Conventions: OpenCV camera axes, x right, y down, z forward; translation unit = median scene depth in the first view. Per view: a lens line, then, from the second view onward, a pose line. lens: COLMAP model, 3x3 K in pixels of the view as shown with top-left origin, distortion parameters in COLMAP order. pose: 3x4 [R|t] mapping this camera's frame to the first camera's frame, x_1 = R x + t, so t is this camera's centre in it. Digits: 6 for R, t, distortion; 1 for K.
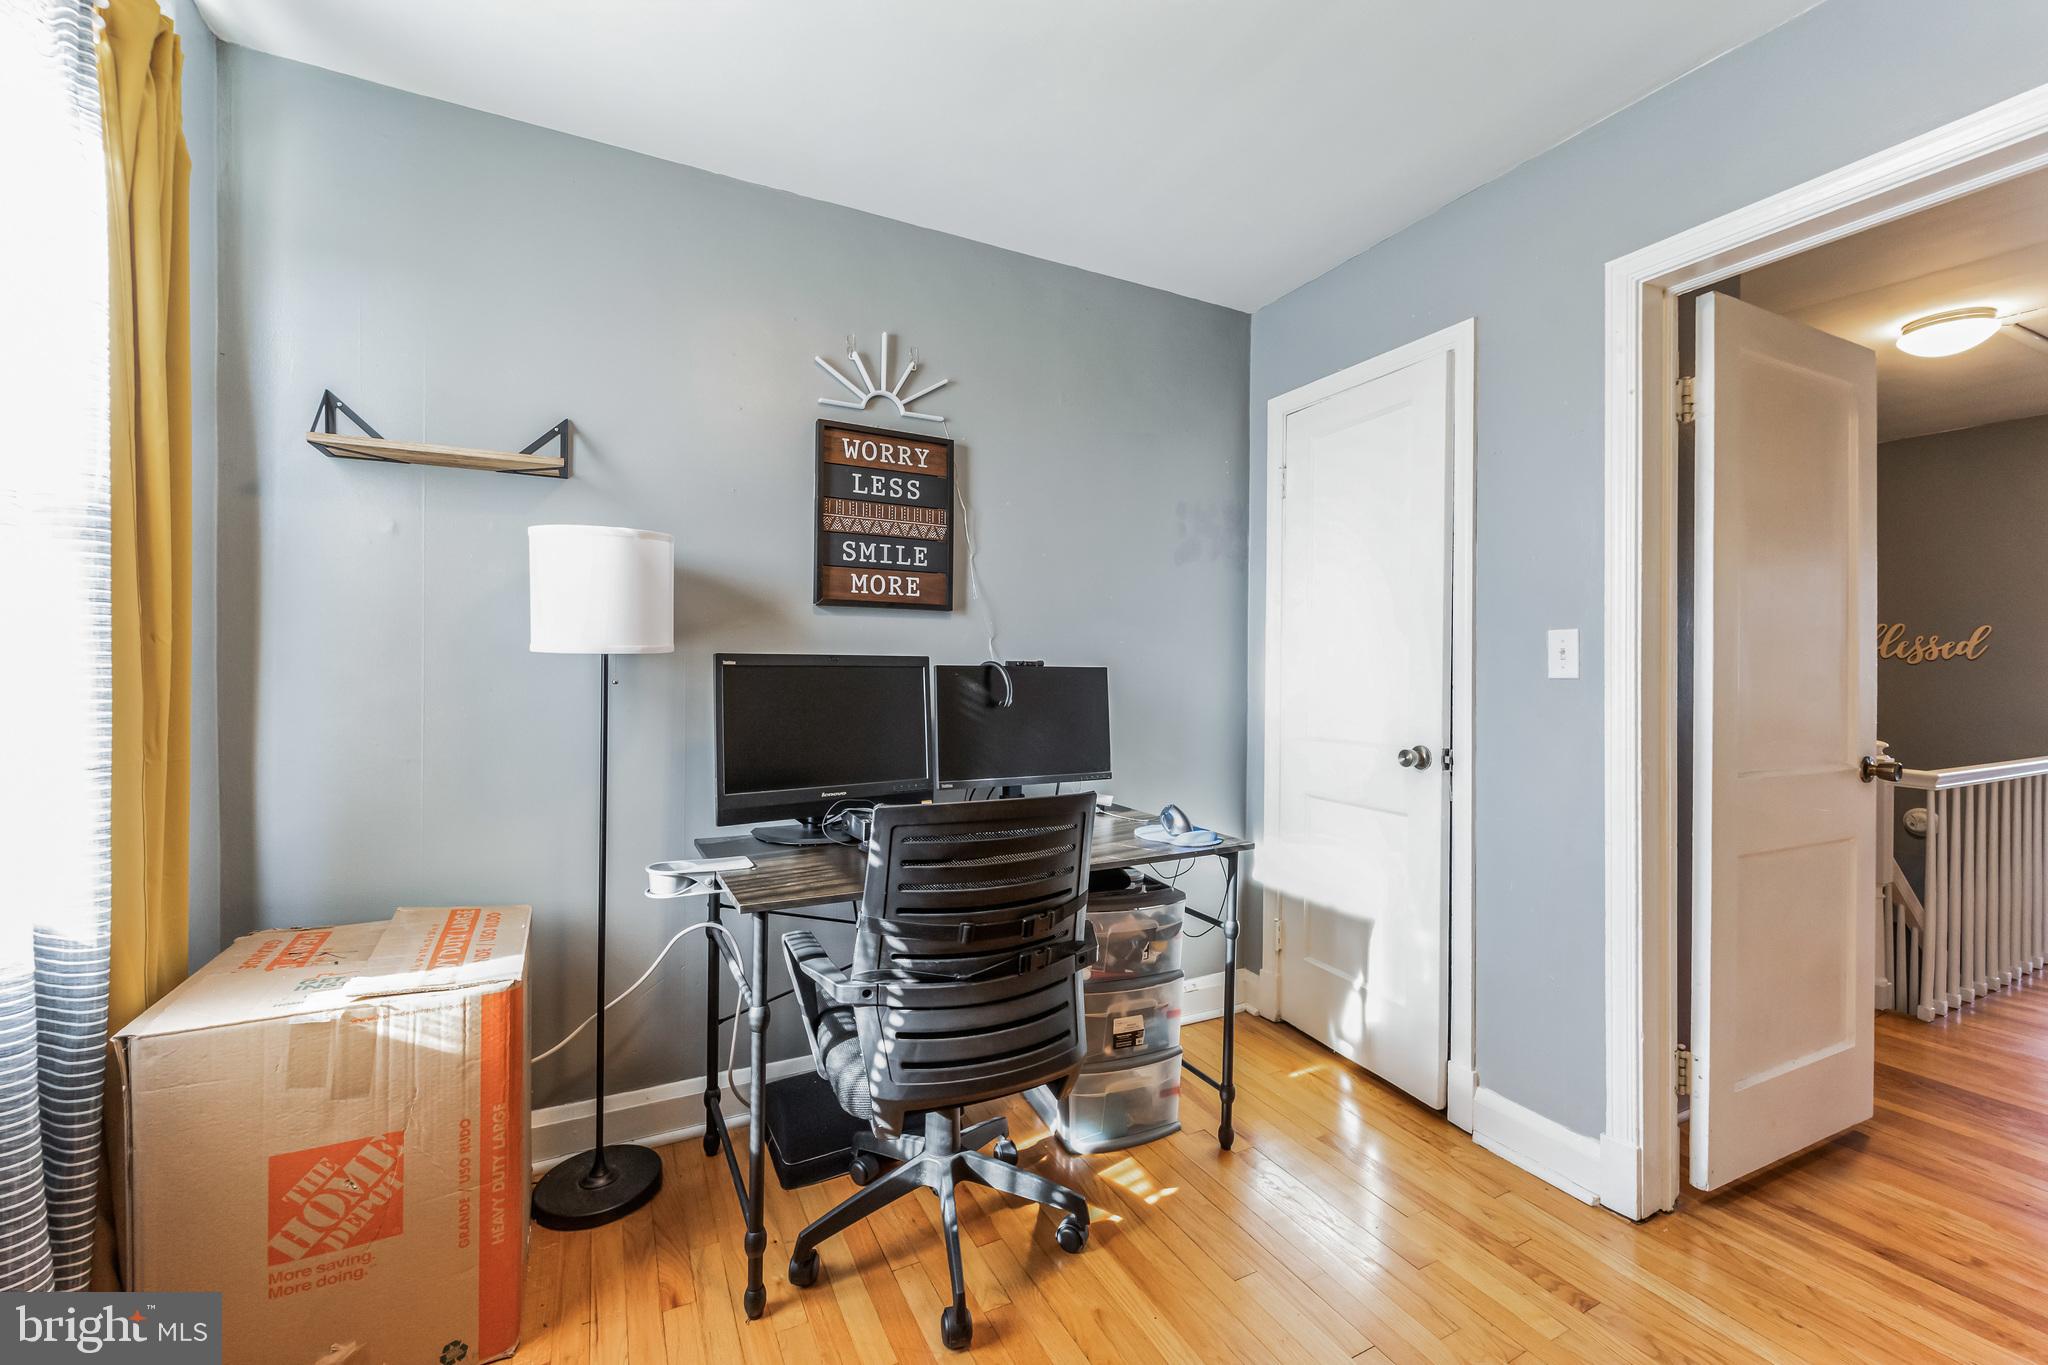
lens RADIAL K [[835.5, 0, 1023.0], [0, 835.5, 671.8], [0, 0, 1]] dist [0.001567, -0.000037]
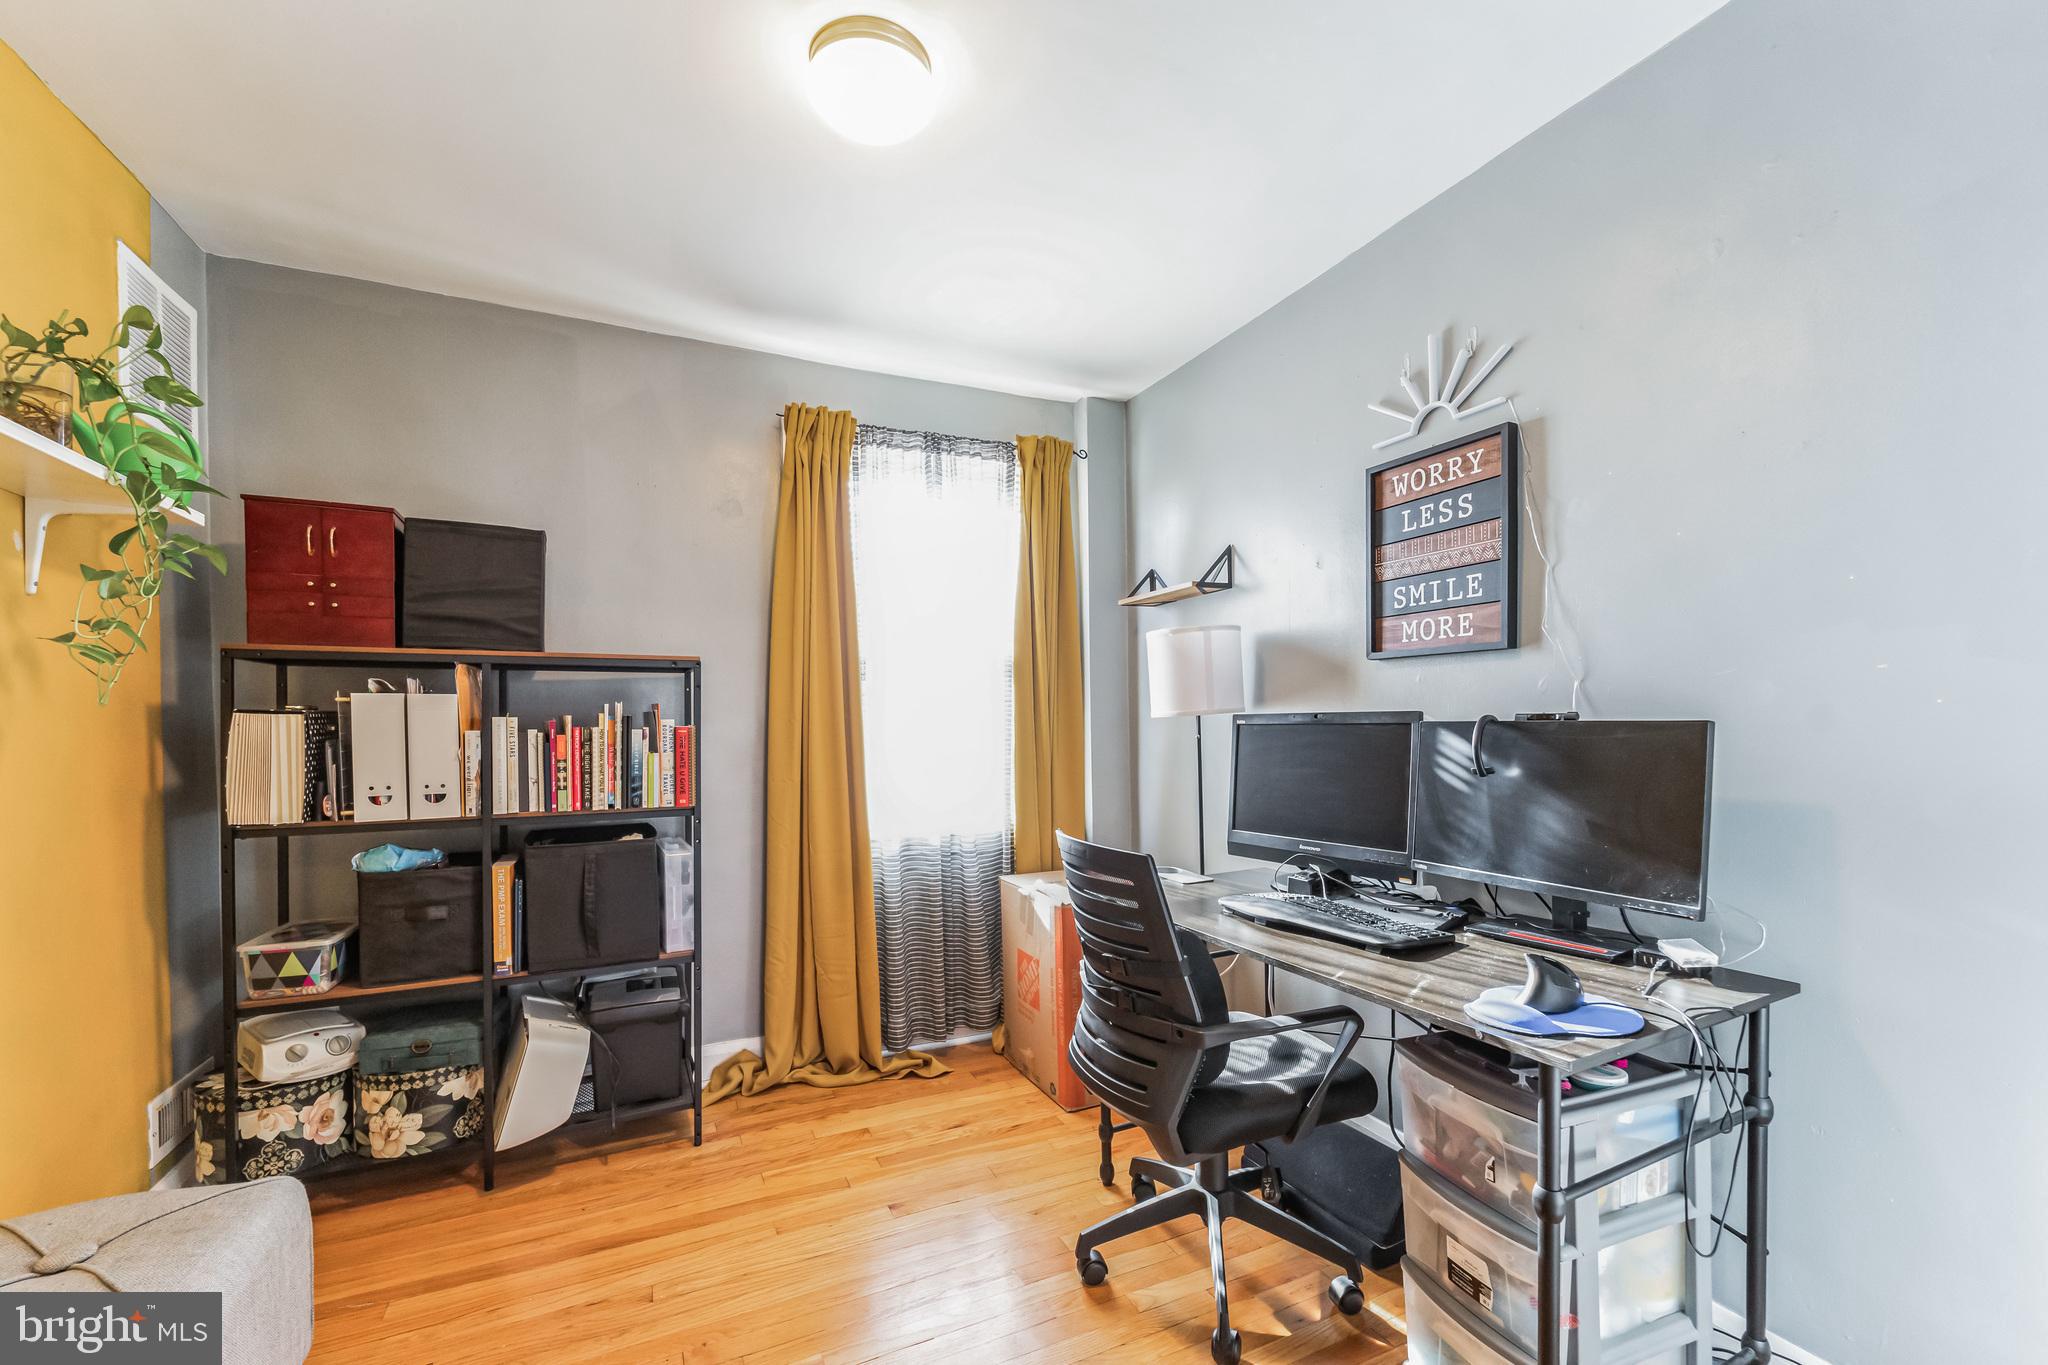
lens RADIAL K [[835.5, 0, 1027.3], [0, 835.5, 743.4], [0, 0, 1]] dist [0.001567, -0.000037]
pose [[-0.025030, 0.016788, -0.999546, 0.710926], [0.003043, 0.999856, 0.016717, -0.000370], [0.999682, -0.002623, -0.025078, 0.600929]]
